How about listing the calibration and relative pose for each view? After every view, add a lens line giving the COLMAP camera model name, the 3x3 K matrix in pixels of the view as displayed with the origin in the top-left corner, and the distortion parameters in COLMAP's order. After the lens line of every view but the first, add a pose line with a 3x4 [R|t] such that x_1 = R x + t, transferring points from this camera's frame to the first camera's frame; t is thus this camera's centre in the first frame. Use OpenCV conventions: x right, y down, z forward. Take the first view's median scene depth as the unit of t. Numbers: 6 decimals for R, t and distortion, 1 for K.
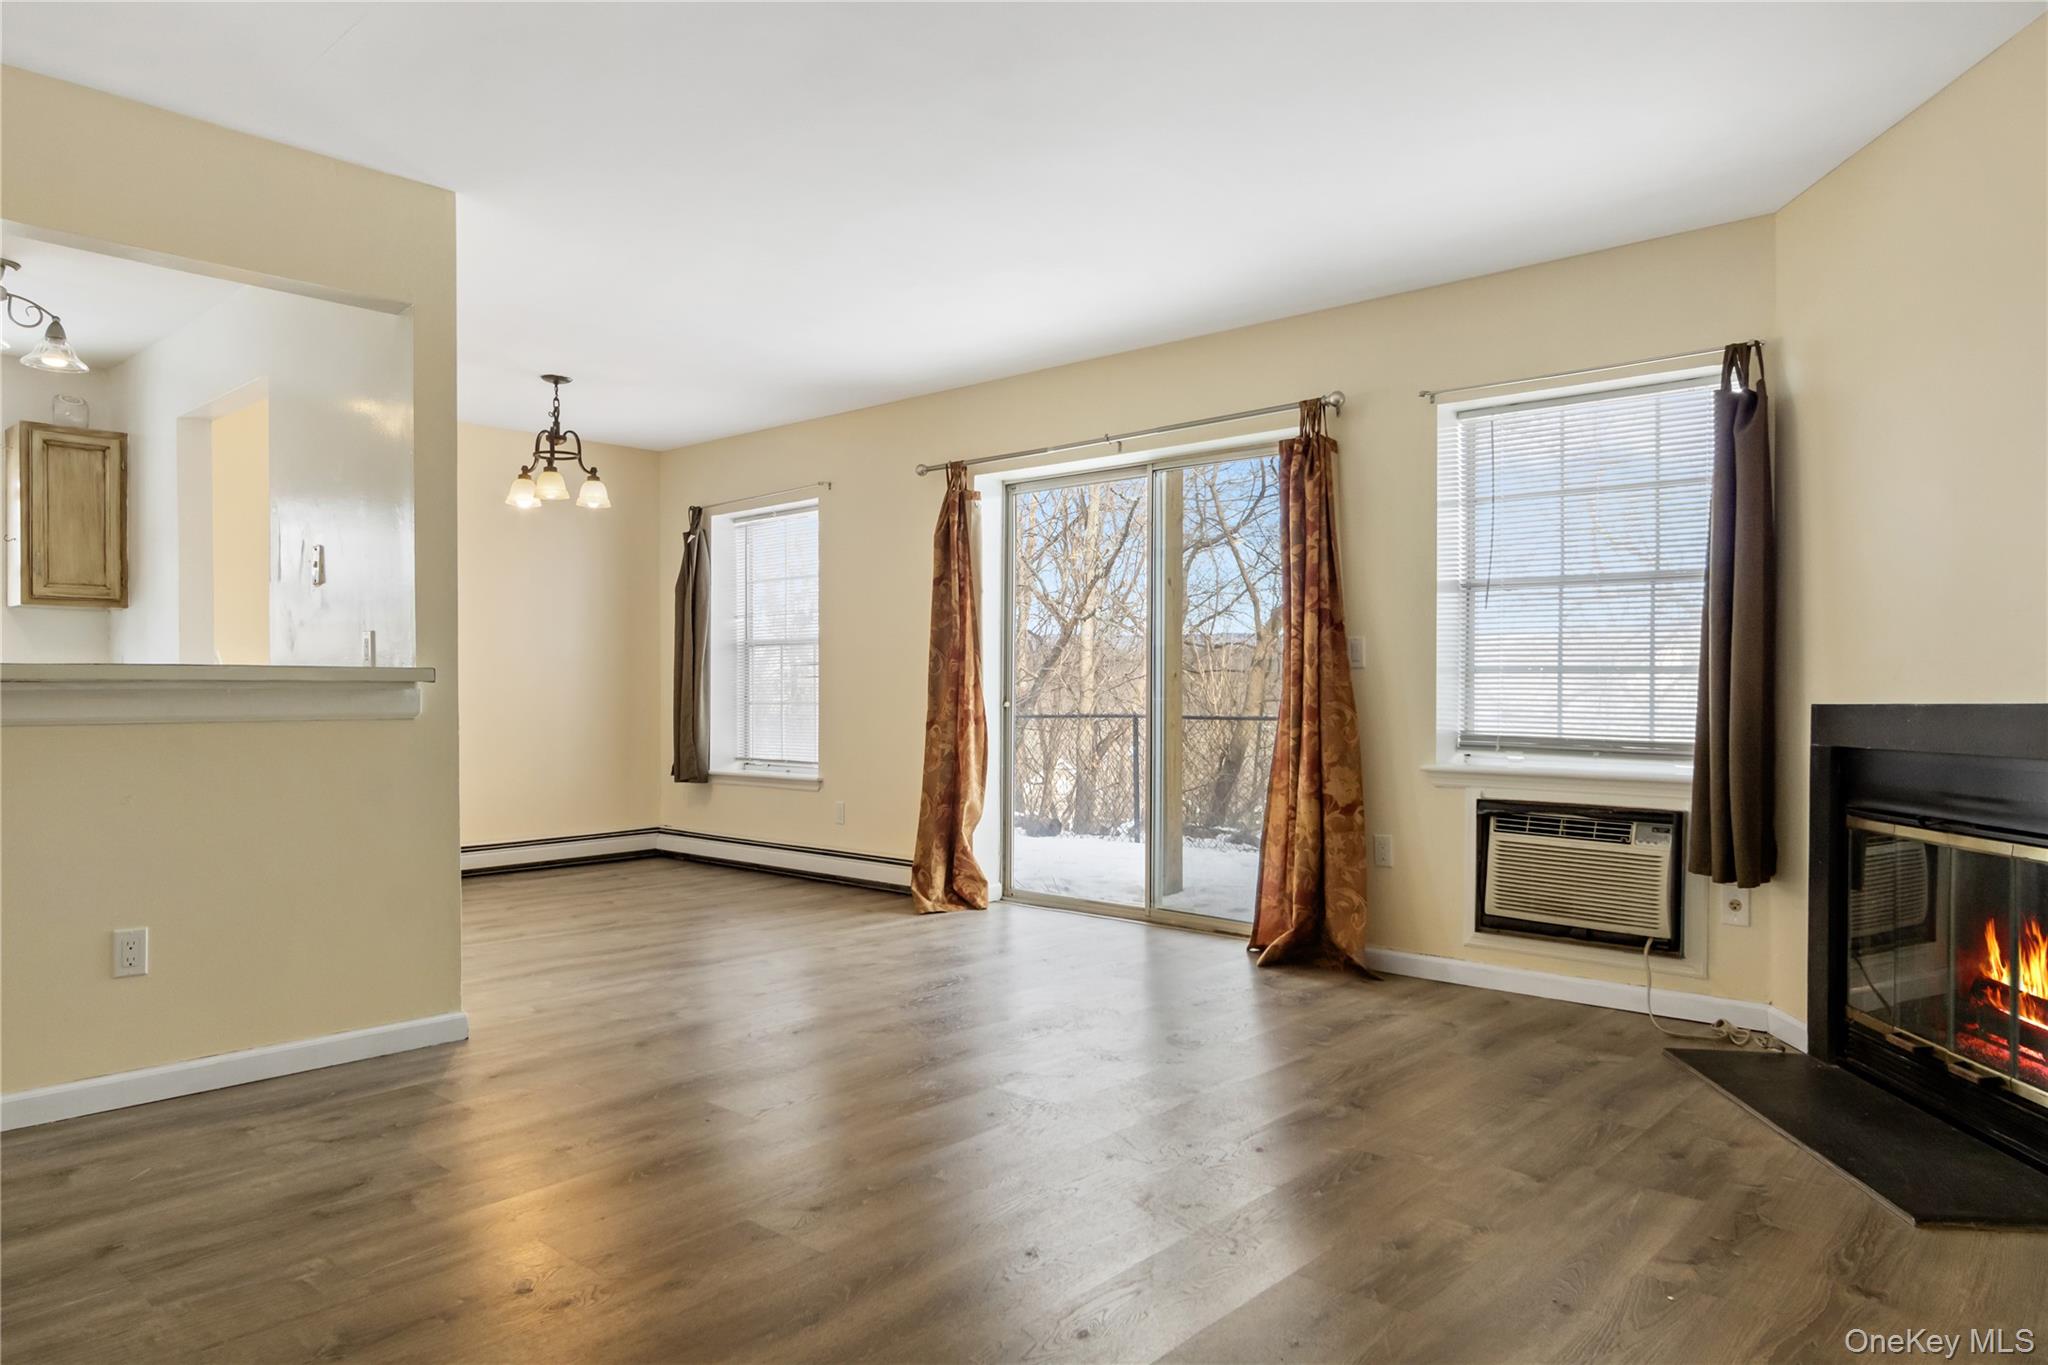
lens RADIAL K [[1307.3, 0, 1029.3], [0, 1307.3, 686.7], [0, 0, 1]] dist [-0.007100, 0.000119]
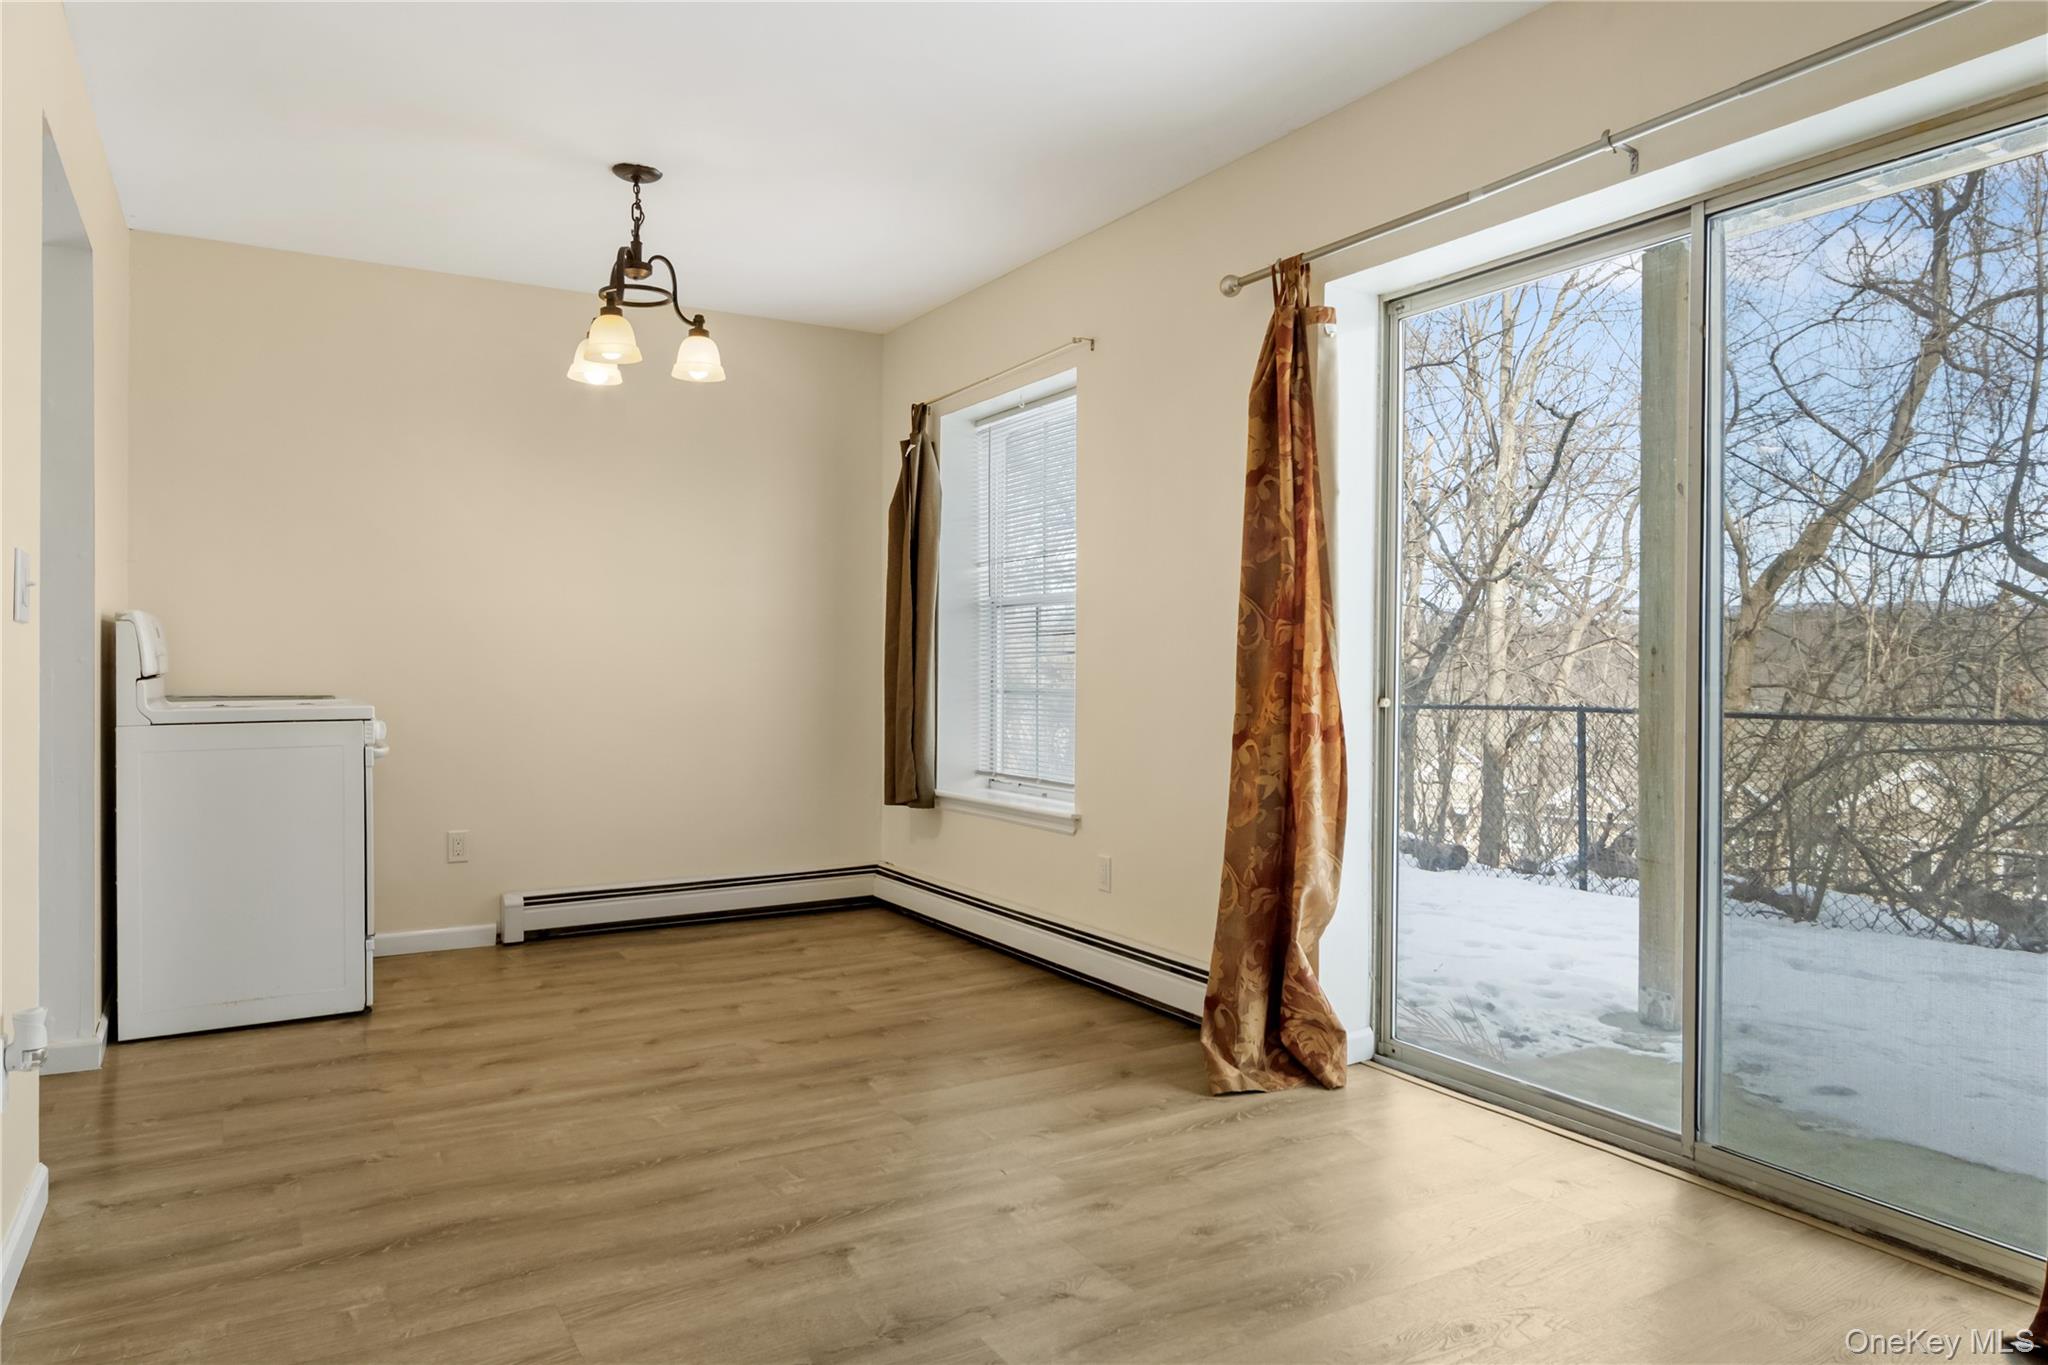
lens RADIAL K [[1307.3, 0, 1034.8], [0, 1307.3, 665.3], [0, 0, 1]] dist [-0.007100, 0.000119]
pose [[0.959073, 0.004268, -0.283125, -0.003125], [-0.003747, 0.999990, 0.002379, -0.003106], [0.283133, -0.001221, 0.959080, 0.446026]]
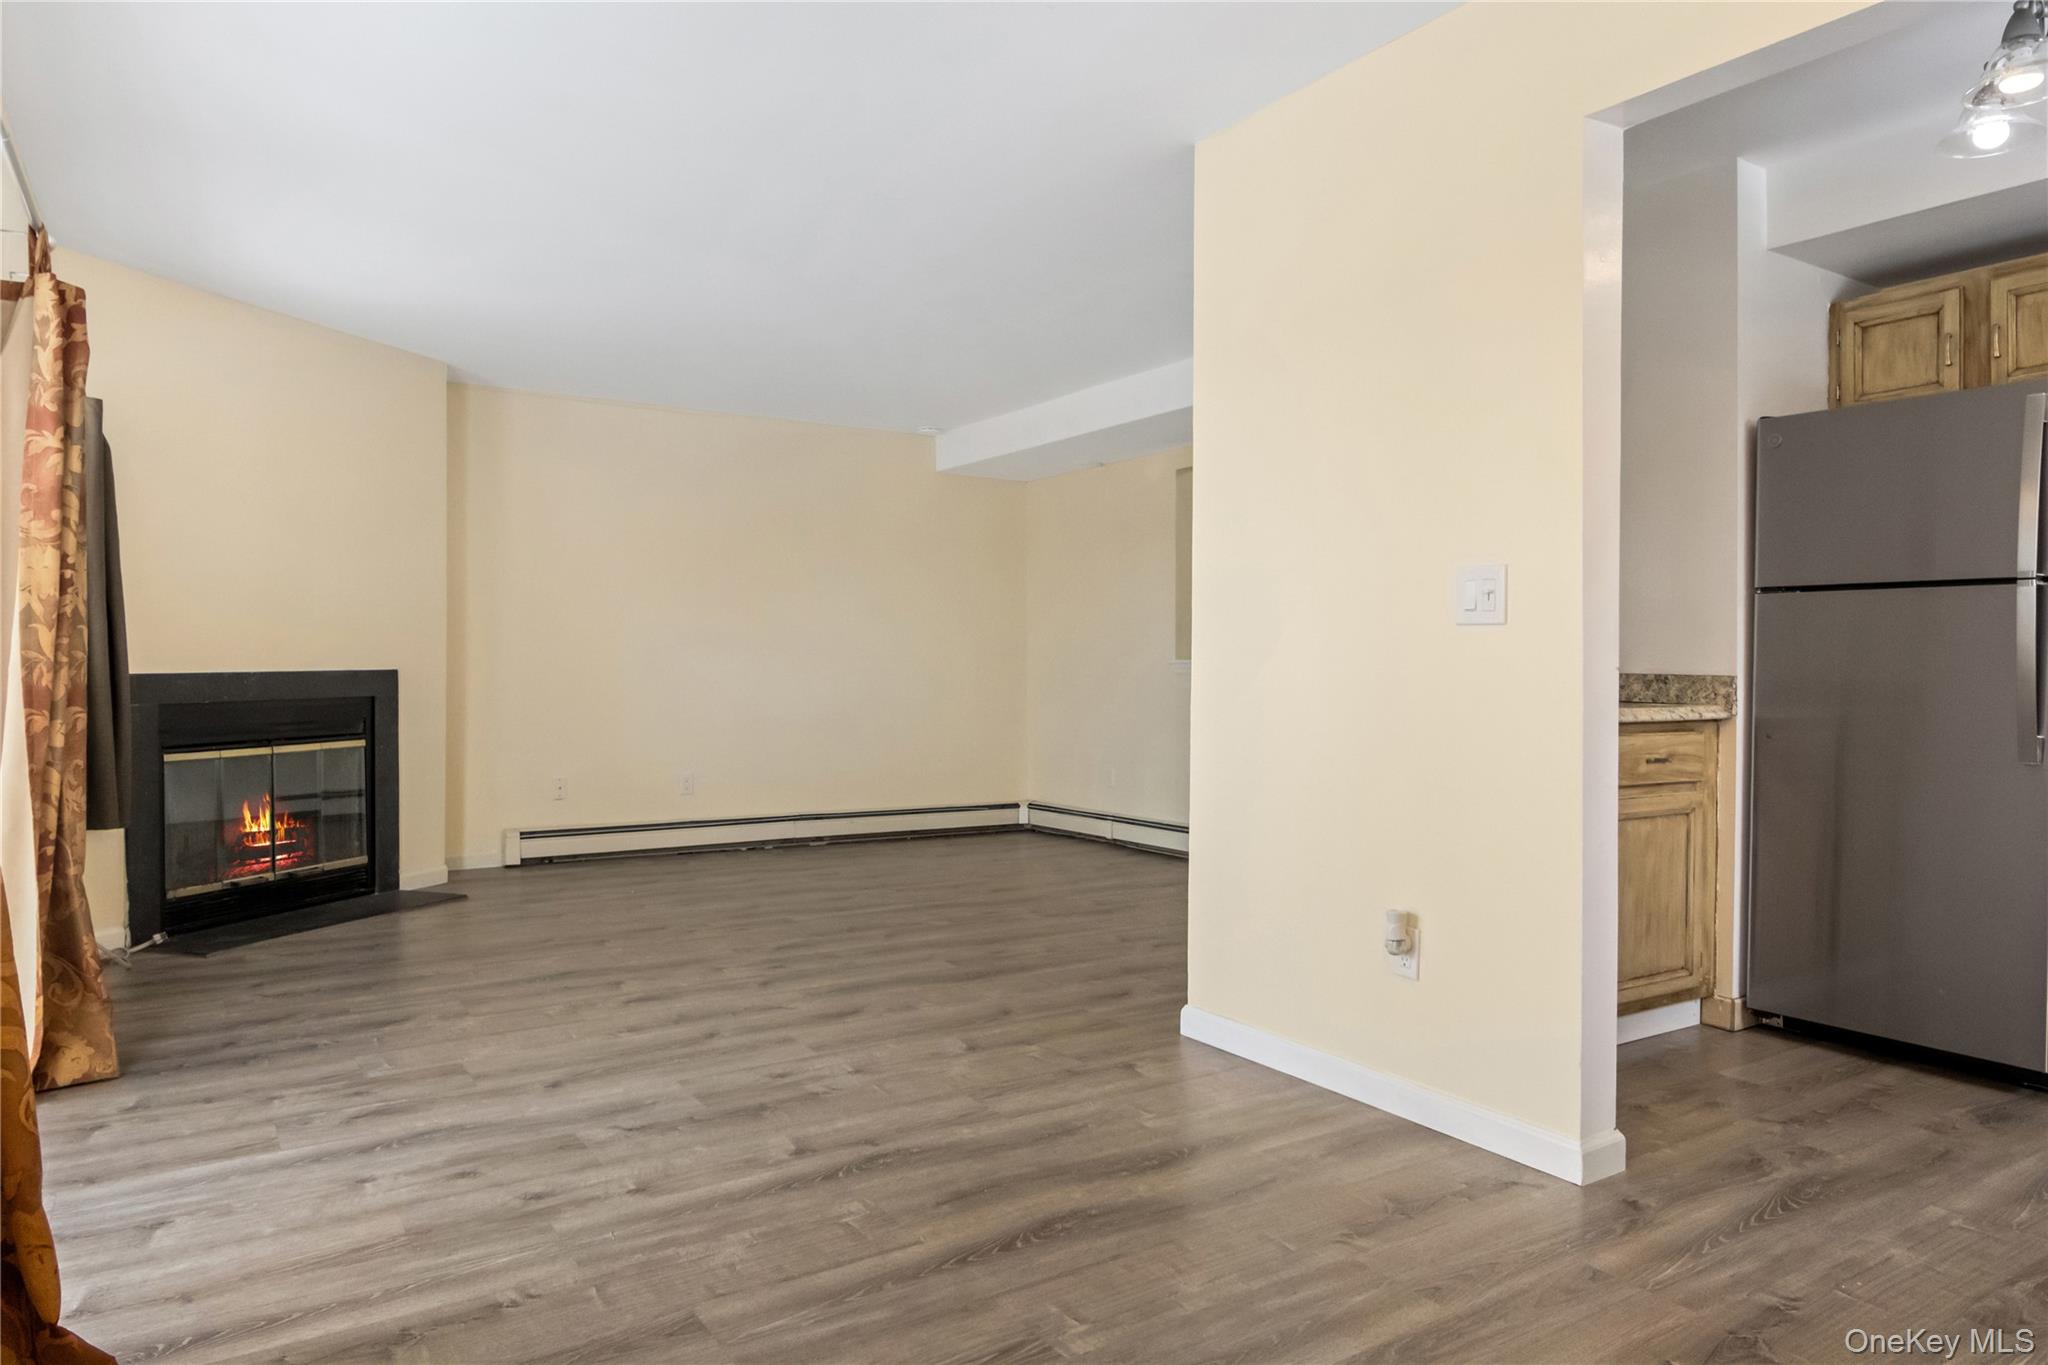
lens RADIAL K [[1307.3, 0, 1027.4], [0, 1307.3, 685.7], [0, 0, 1]] dist [-0.007100, 0.000119]
pose [[-0.965448, -0.006787, 0.260509, -0.480861], [-0.004160, 0.999935, 0.010633, 0.005941], [-0.260564, 0.009182, -0.965413, 1.477342]]
